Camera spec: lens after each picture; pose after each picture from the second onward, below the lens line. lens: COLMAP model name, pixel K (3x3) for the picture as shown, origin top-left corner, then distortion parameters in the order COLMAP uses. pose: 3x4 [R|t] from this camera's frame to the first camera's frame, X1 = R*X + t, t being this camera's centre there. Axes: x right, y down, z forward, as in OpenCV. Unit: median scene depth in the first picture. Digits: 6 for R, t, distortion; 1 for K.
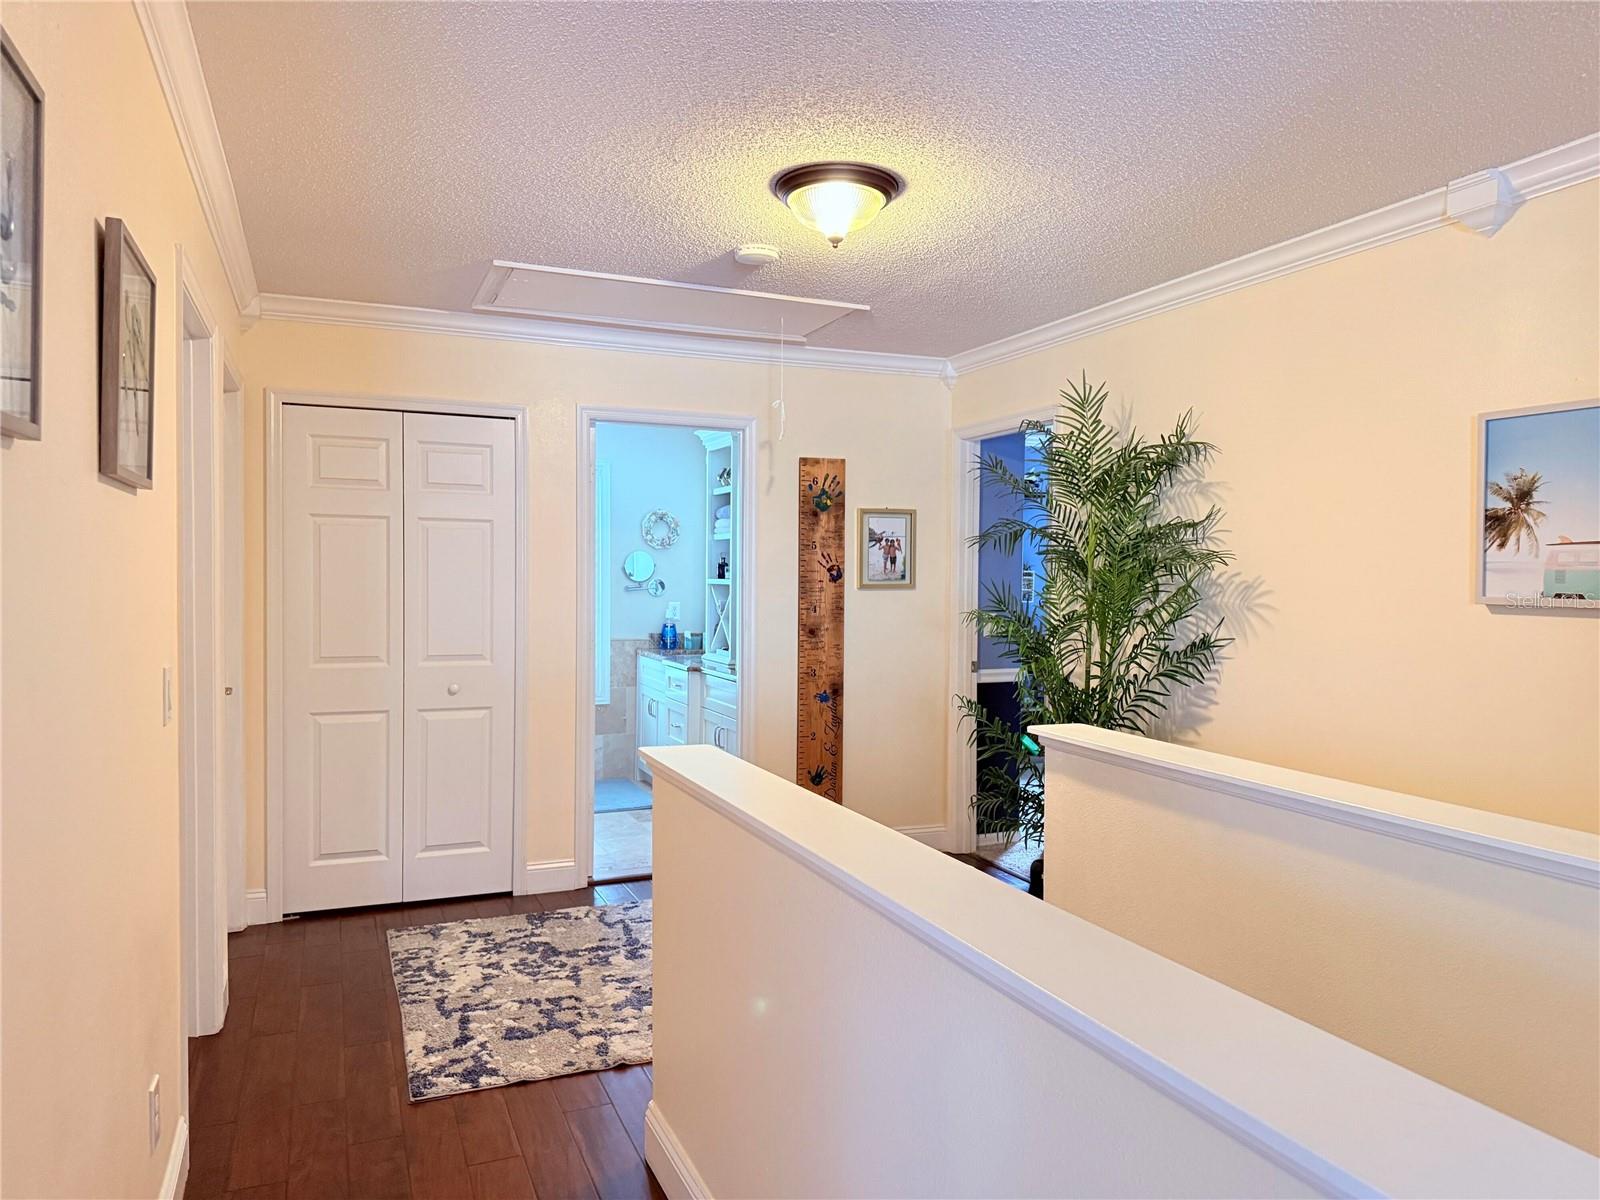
lens RADIAL K [[1099.1, 0, 800.0], [0, 1099.1, 600.0], [0, 0, 1]] dist [0.002472, -0.004444]
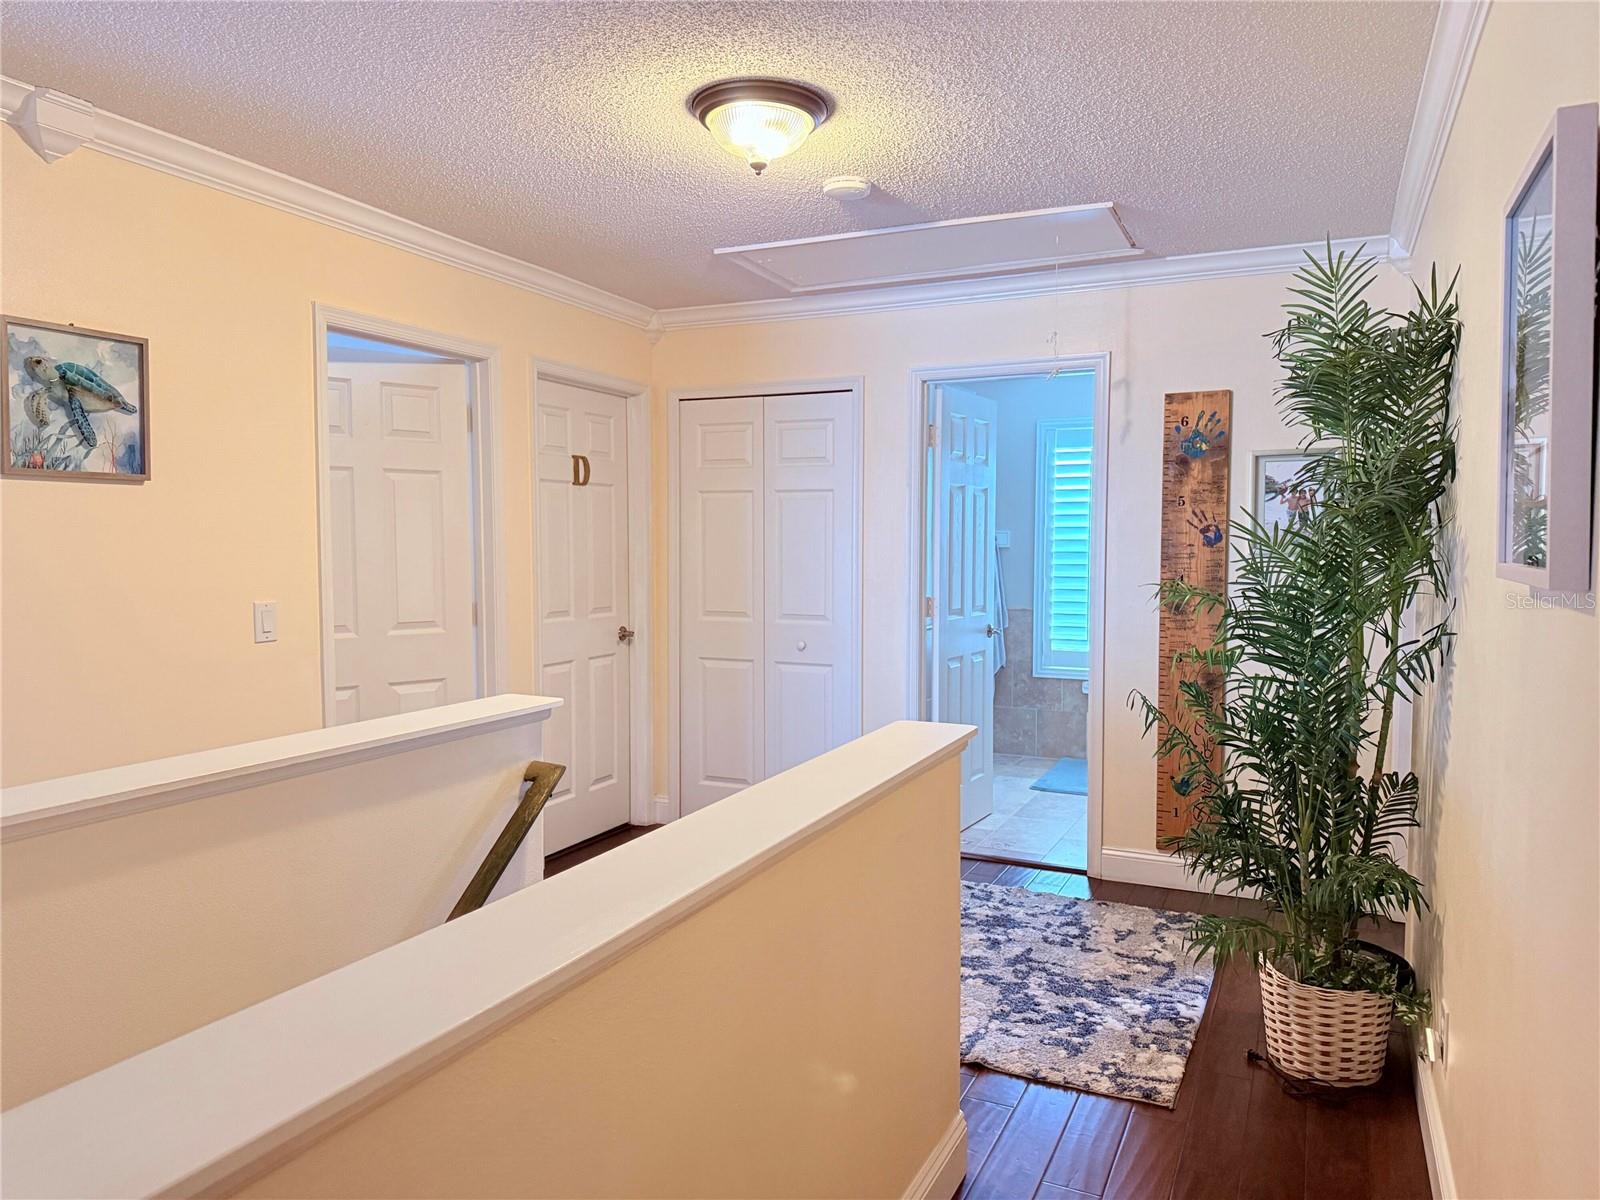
lens RADIAL K [[1099.1, 0, 800.0], [0, 1099.1, 600.0], [0, 0, 1]] dist [0.002472, -0.004444]
pose [[0.652680, 0.032769, -0.756925, 0.450631], [-0.011608, 0.999379, 0.033256, -0.000442], [0.757545, -0.012919, 0.652655, 0.258526]]
